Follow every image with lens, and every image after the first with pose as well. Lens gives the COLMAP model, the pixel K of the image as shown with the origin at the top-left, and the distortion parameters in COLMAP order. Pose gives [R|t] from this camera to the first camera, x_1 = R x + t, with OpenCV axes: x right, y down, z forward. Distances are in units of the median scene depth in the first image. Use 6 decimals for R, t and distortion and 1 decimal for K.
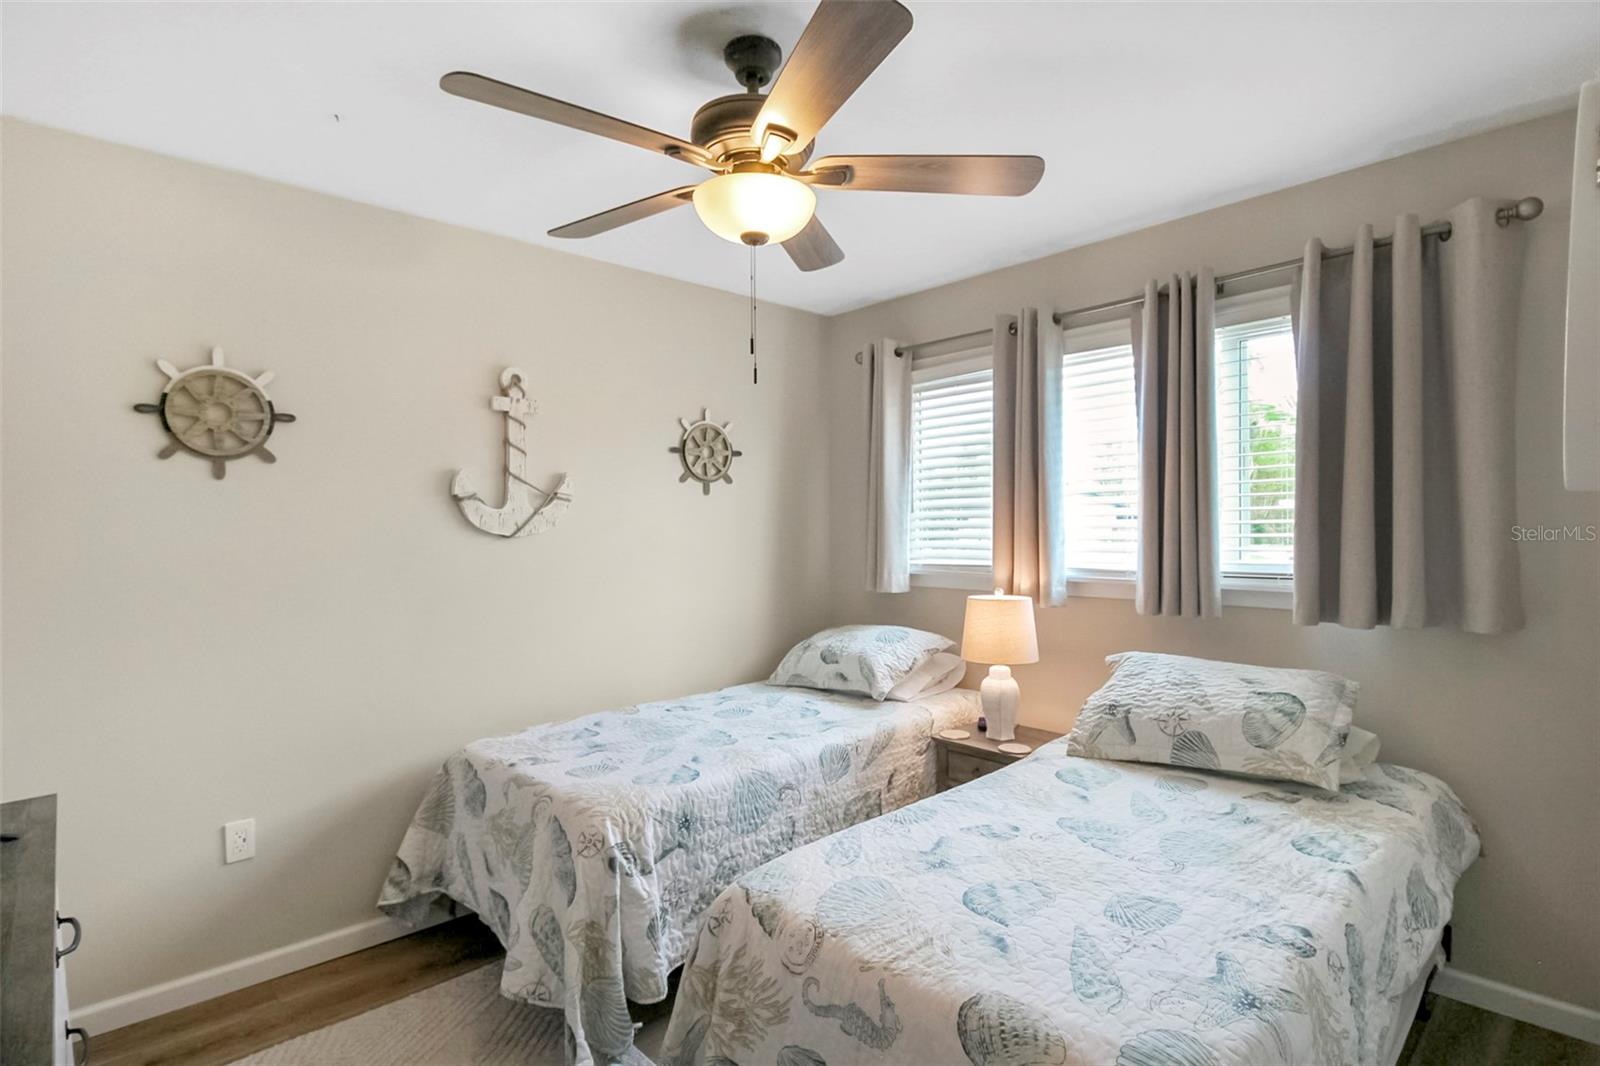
lens RADIAL K [[804.8, 0, 811.9], [0, 804.8, 533.3], [0, 0, 1]] dist [-0.002190, -0.001023]
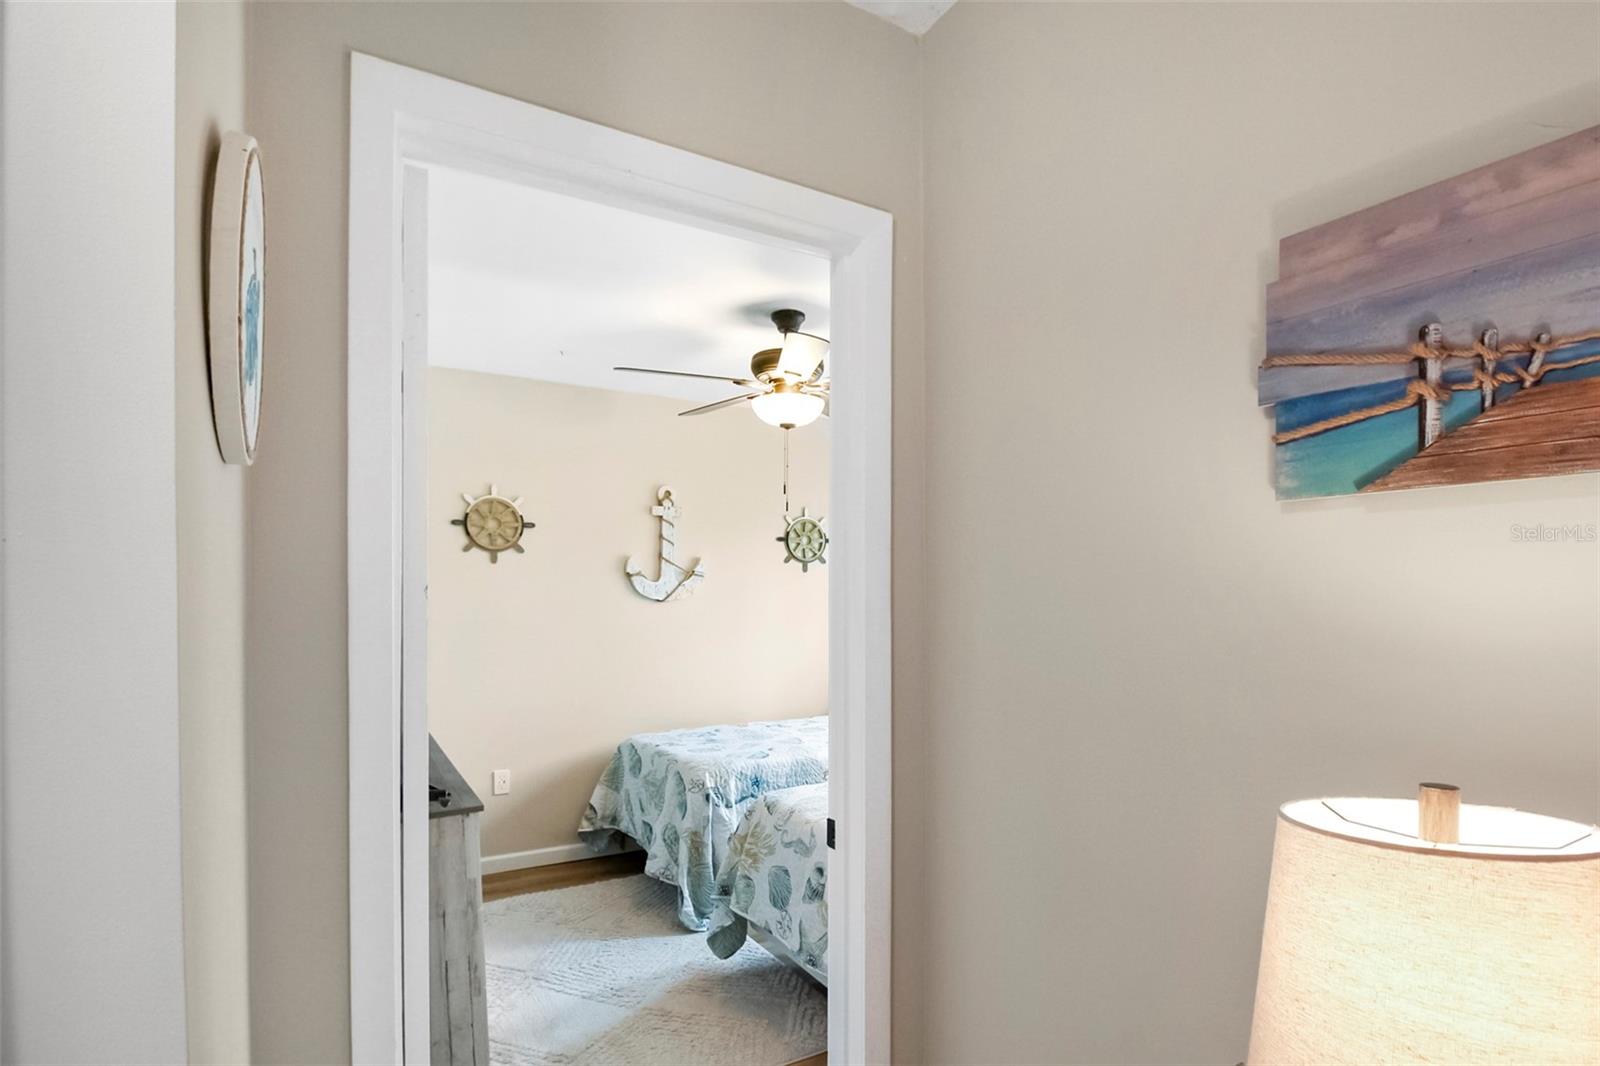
lens RADIAL K [[793.5, 0, 798.6], [0, 793.5, 610.8], [0, 0, 1]] dist [0.001944, -0.000022]
pose [[0.974879, 0.017516, -0.222045, 0.241961], [-0.015284, 0.999814, 0.011767, 0.001713], [0.222210, -0.008078, 0.974965, -0.459524]]
